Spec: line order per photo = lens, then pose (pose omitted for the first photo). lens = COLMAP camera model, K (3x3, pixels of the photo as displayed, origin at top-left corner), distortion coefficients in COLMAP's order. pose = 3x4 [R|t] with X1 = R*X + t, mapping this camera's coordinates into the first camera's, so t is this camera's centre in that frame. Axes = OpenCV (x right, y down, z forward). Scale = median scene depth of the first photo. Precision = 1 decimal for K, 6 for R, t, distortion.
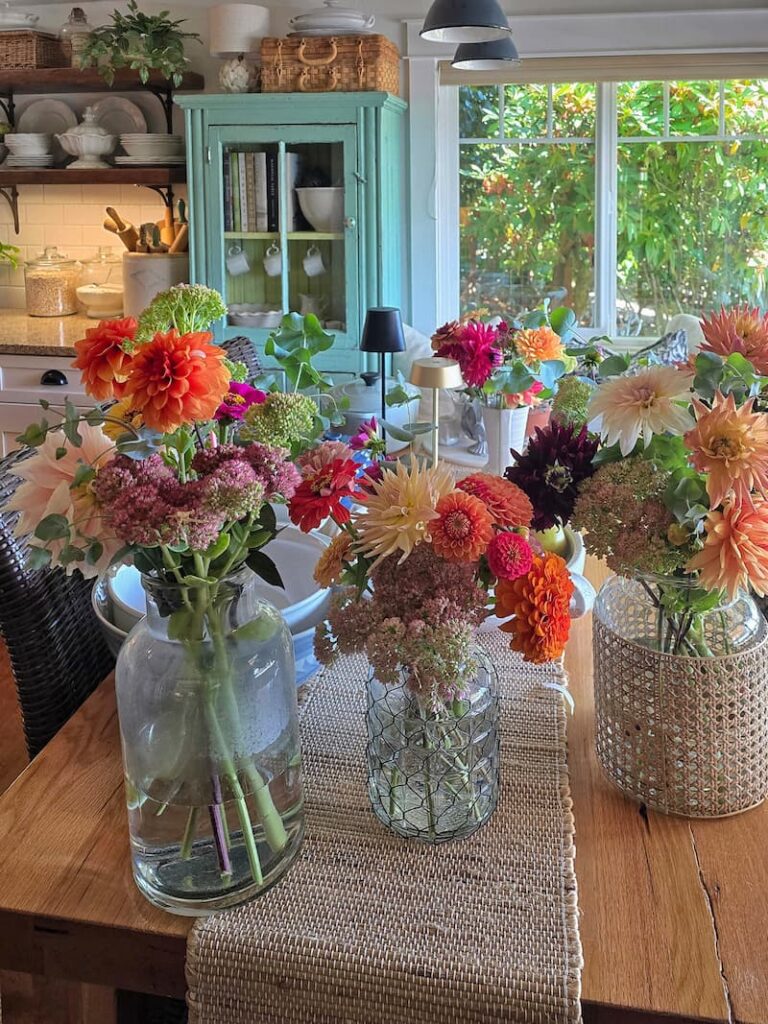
lens RADIAL K [[938.9, 0, 384.0], [0, 938.9, 512.0], [0, 0, 1]] dist [0.003932, -0.001100]
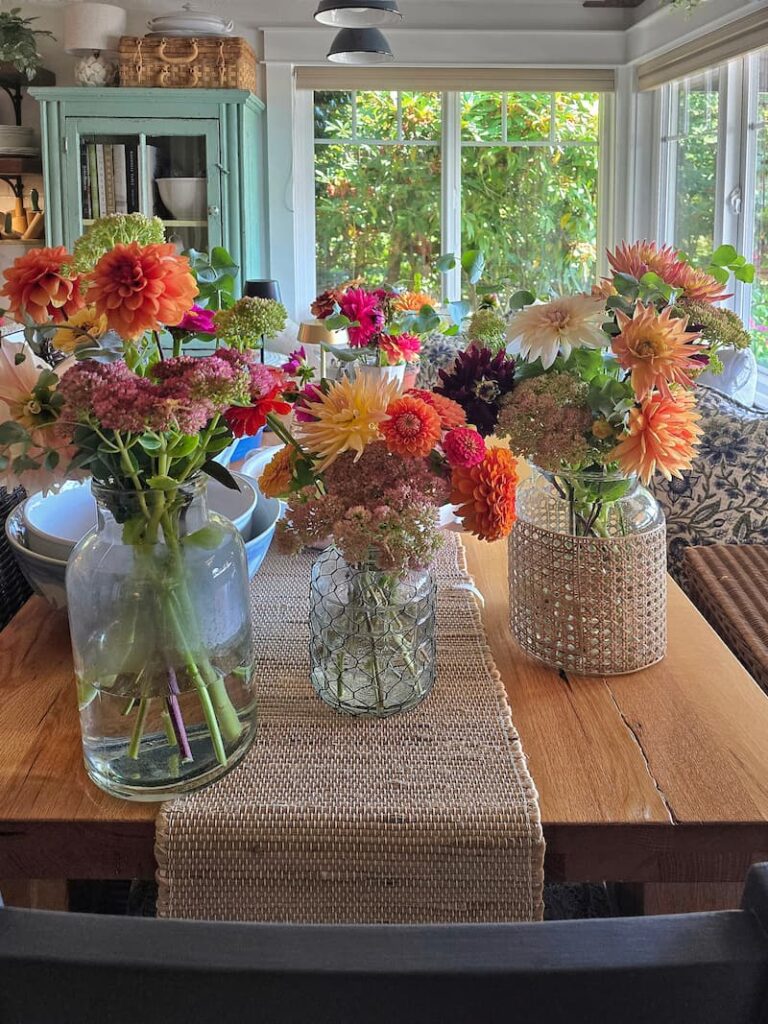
lens RADIAL K [[832.7, 0, 384.0], [0, 832.7, 512.0], [0, 0, 1]] dist [0.024923, -0.052238]
pose [[0.980088, -0.014560, 0.198028, -0.136813], [0.011298, 0.999781, 0.017591, 0.090739], [-0.198241, -0.015004, 0.980038, 0.030516]]
